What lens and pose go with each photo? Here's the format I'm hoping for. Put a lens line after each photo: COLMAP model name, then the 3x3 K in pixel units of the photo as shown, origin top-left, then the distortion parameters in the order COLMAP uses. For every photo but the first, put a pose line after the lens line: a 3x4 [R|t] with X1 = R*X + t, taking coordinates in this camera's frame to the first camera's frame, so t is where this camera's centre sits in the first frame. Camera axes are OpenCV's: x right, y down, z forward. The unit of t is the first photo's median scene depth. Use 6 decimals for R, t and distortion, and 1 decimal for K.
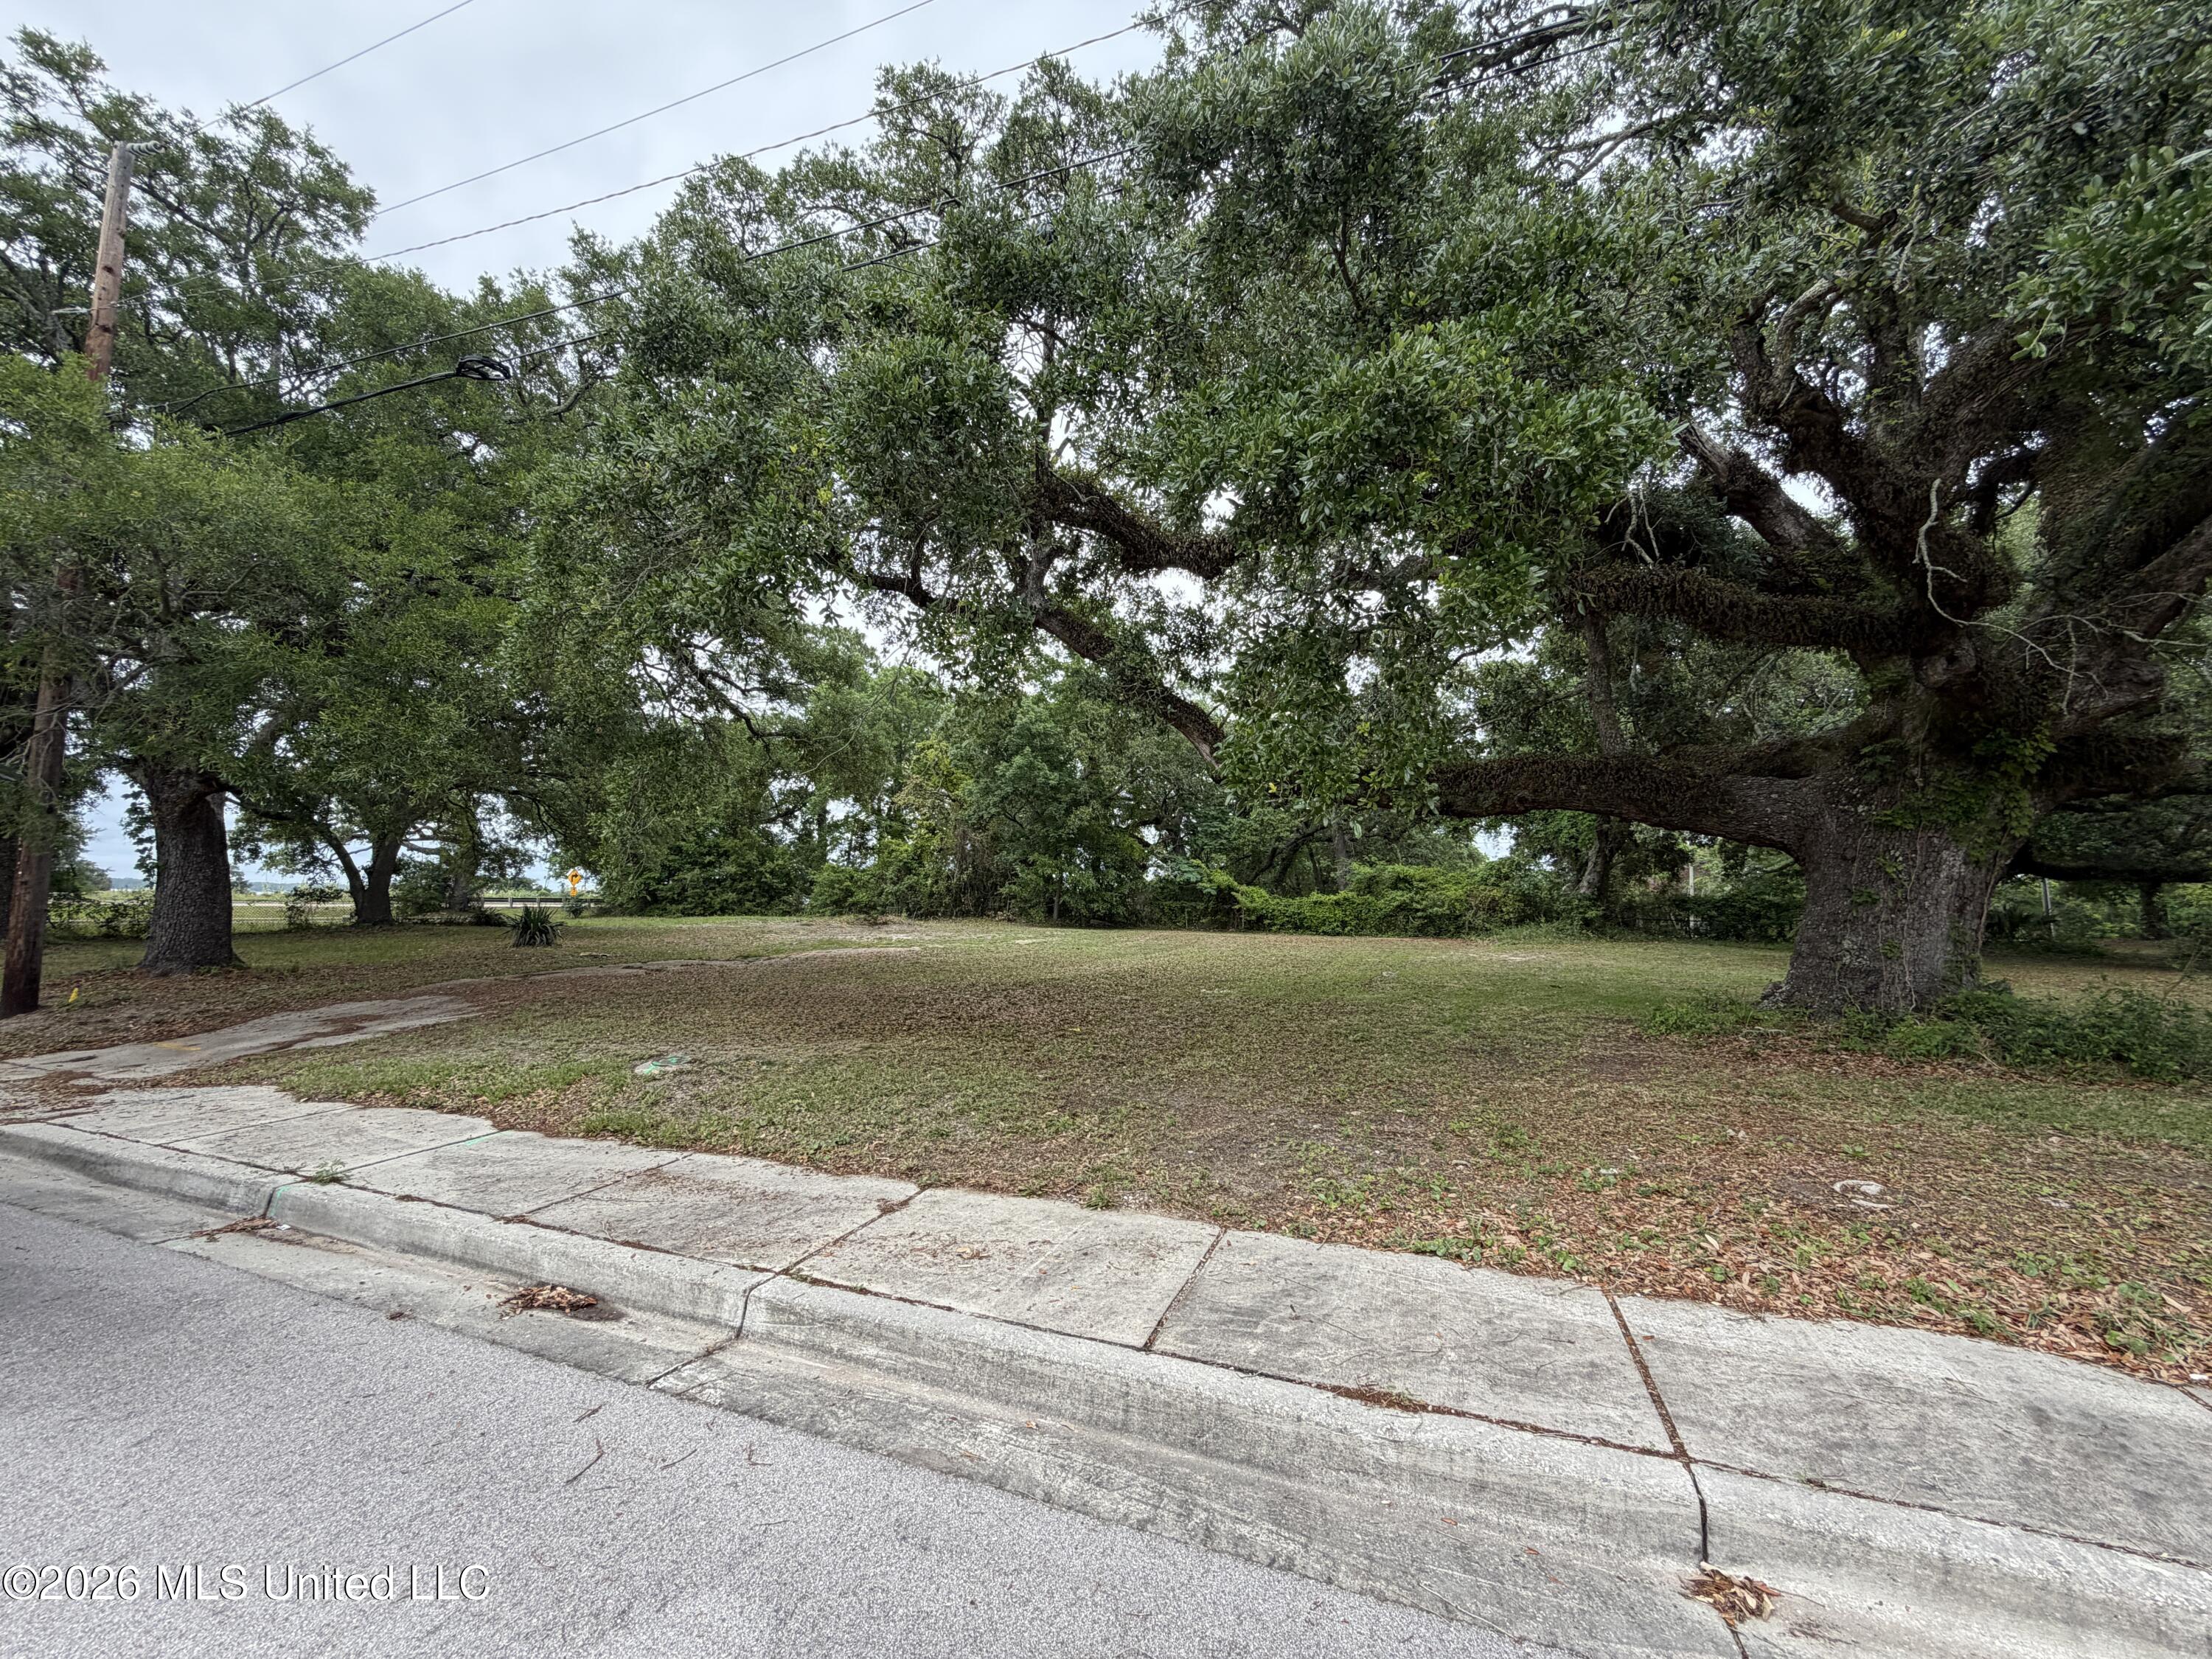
lens RADIAL K [[877.2, 0, 1096.0], [0, 877.2, 839.2], [0, 0, 1]] dist [0.001023, -0.000050]
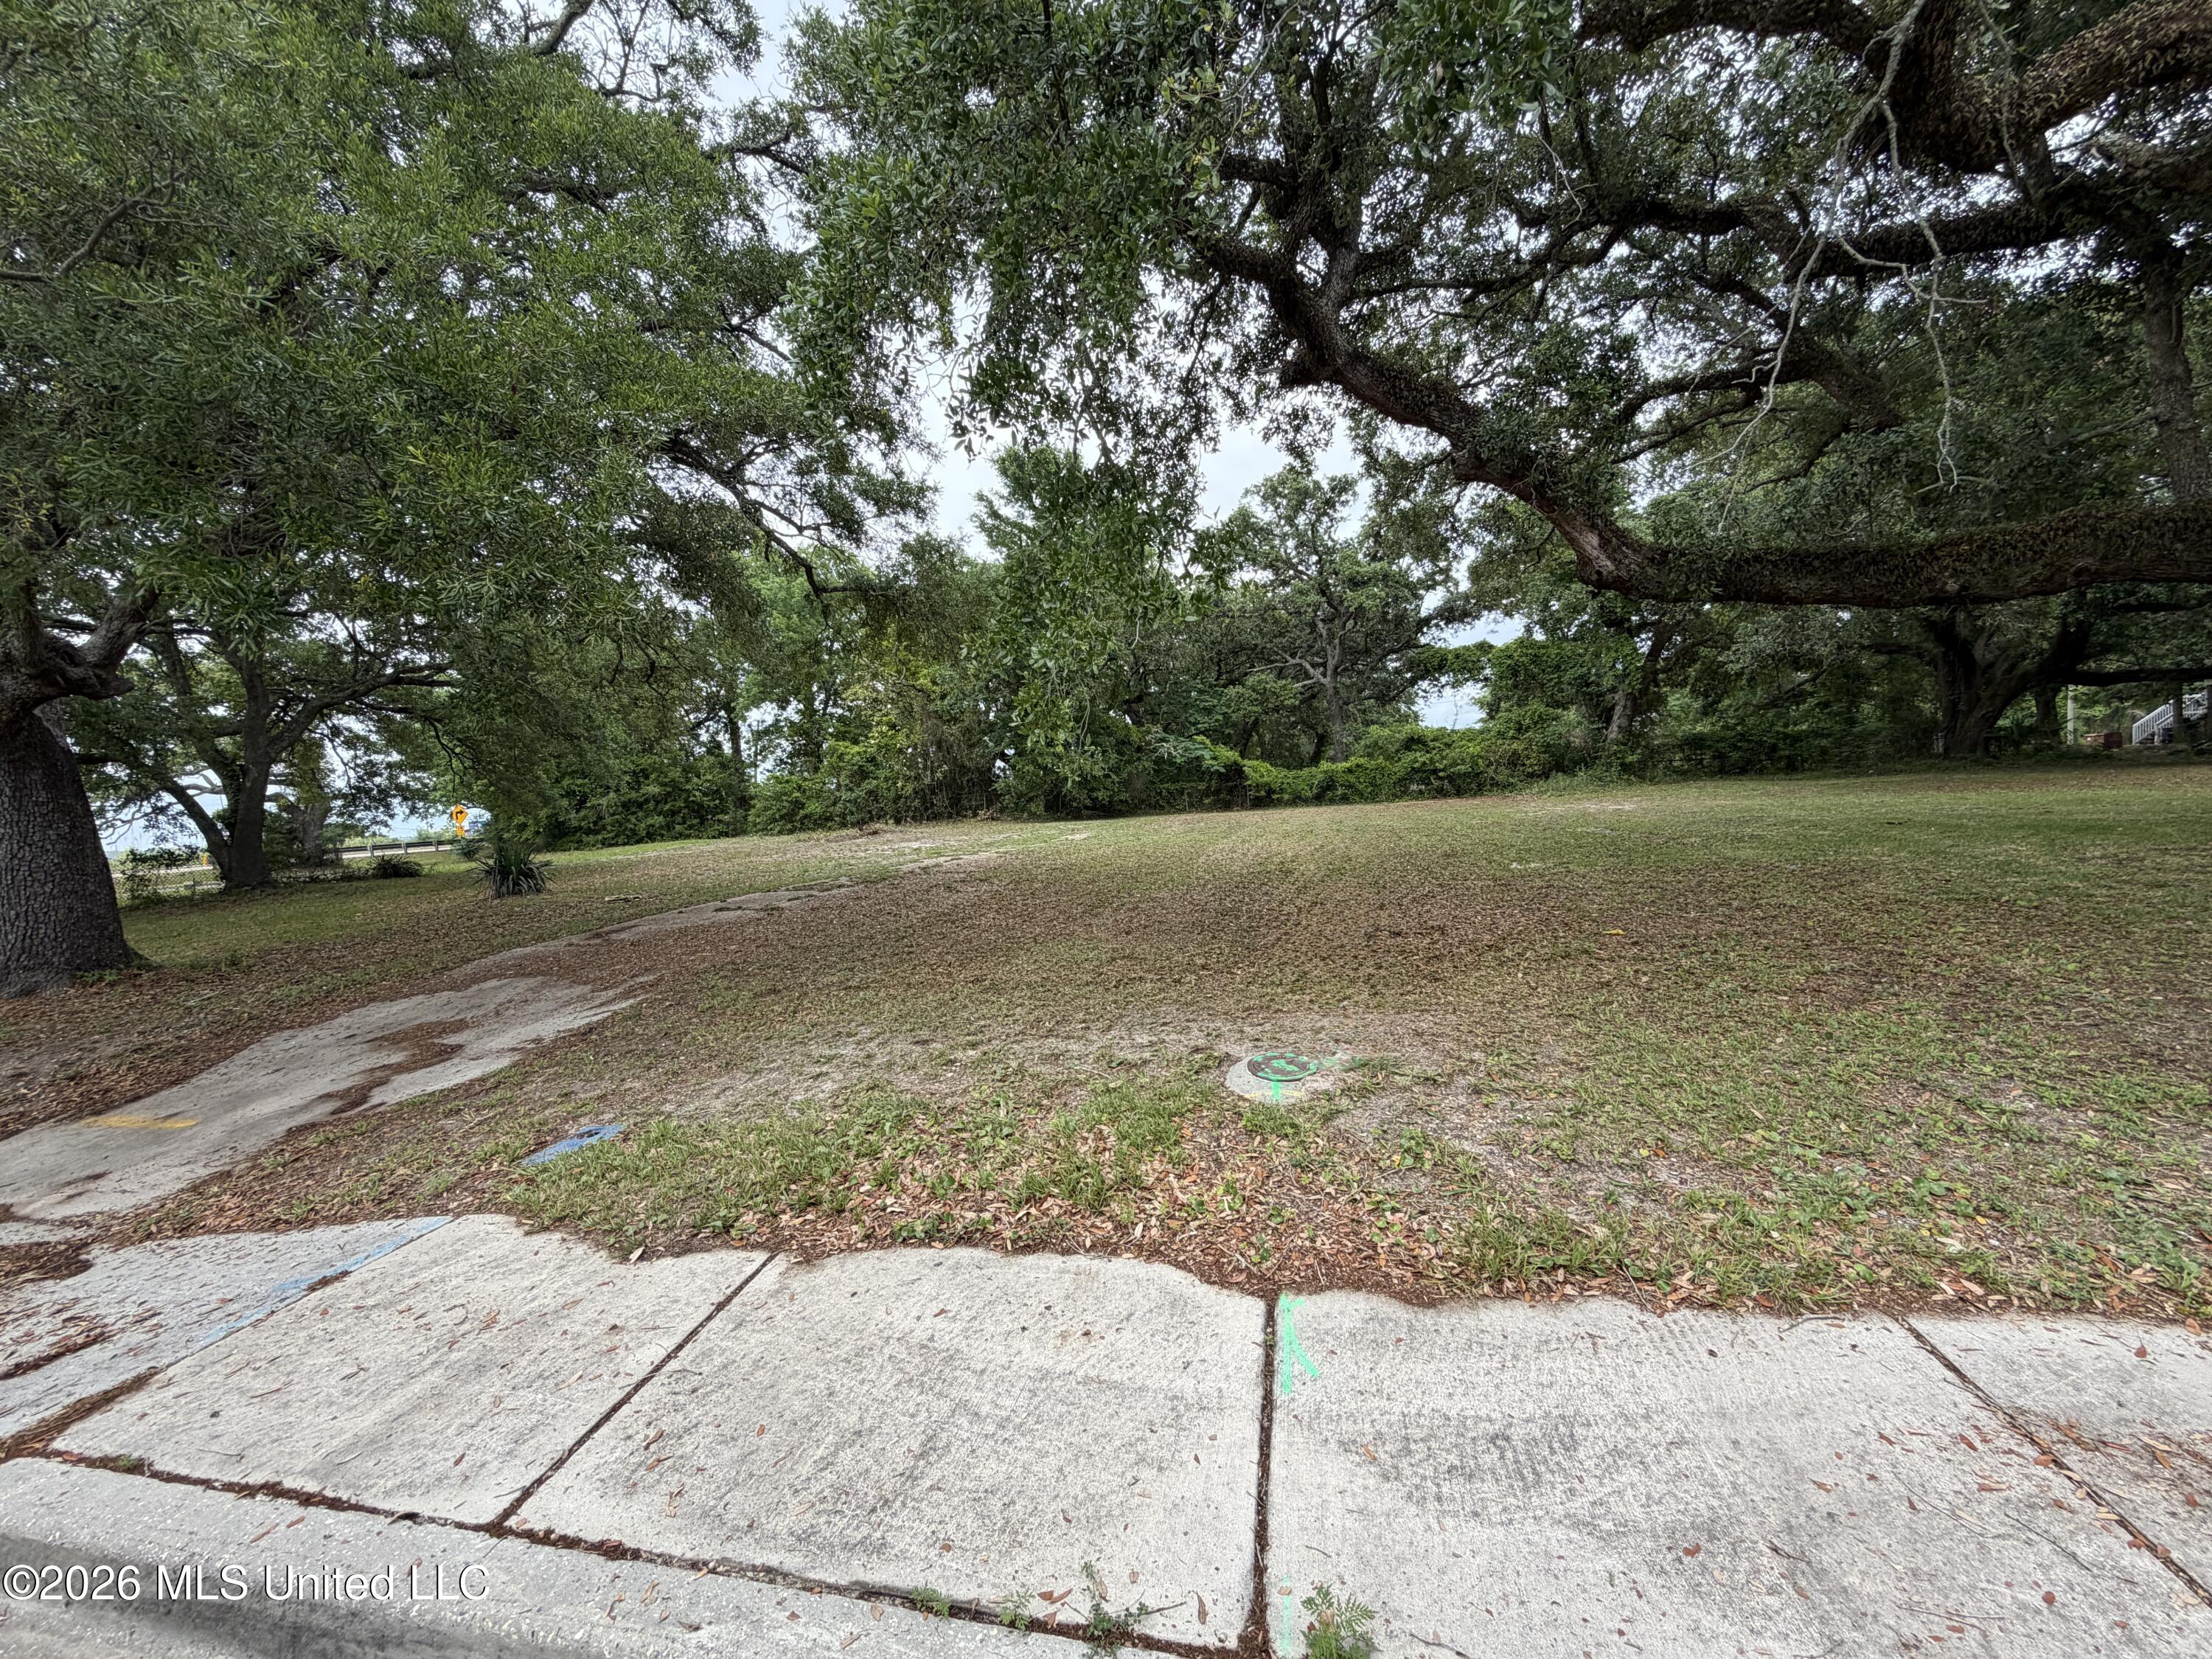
lens RADIAL K [[877.2, 0, 1101.0], [0, 877.2, 830.8], [0, 0, 1]] dist [0.001023, -0.000050]
pose [[0.987516, -0.087791, 0.130783, -0.120516], [0.072667, 0.990559, 0.116239, 0.007177], [-0.139753, -0.105285, 0.984573, 0.092470]]
